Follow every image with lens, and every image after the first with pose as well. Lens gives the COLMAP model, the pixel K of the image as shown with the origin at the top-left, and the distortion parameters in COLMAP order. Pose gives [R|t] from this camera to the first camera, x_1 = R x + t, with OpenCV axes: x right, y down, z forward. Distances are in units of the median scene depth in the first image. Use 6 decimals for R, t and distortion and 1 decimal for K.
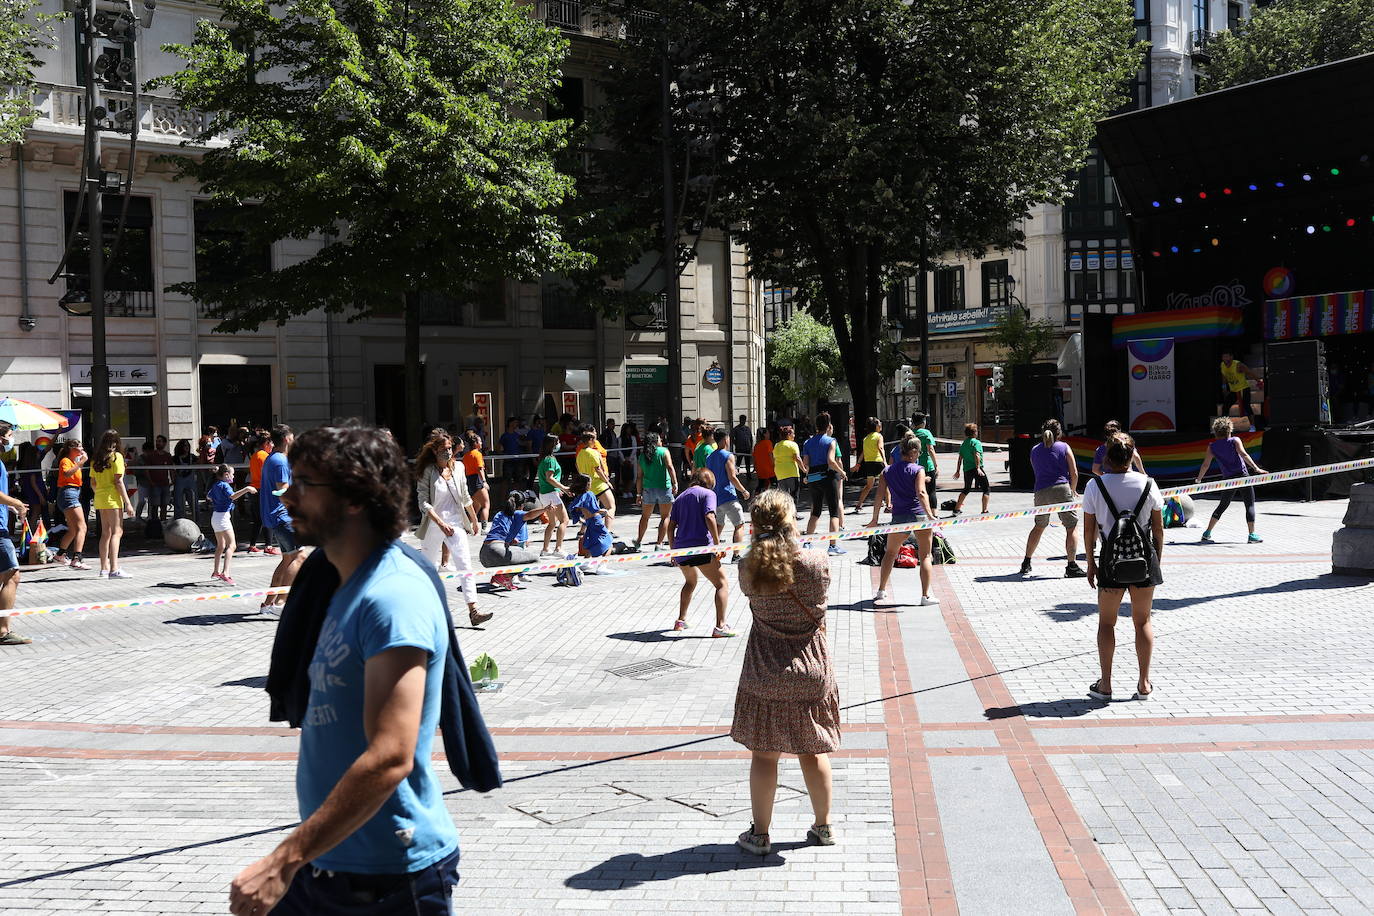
lens RADIAL K [[1325.5, 0, 687.0], [0, 1325.5, 458.0], [0, 0, 1]] dist [-0.079779, 0.102979]
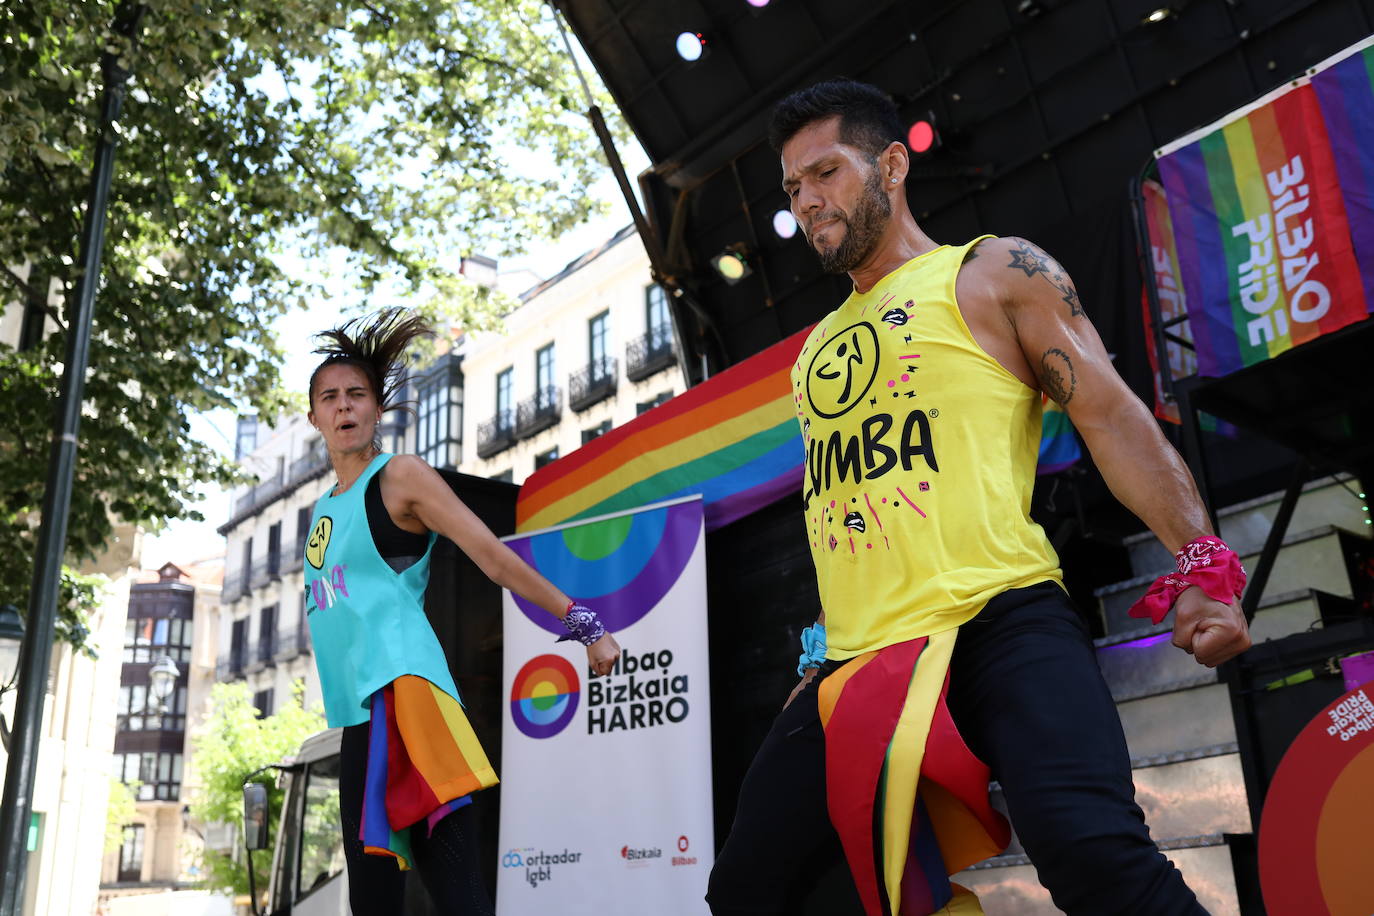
lens RADIAL K [[1325.5, 0, 687.0], [0, 1325.5, 458.0], [0, 0, 1]] dist [-0.079779, 0.102979]
pose [[0.999041, 0.005091, 0.043495, 0.335104], [0.011174, 0.930702, -0.365607, -0.026788], [-0.042342, 0.365743, 0.929752, 0.768350]]
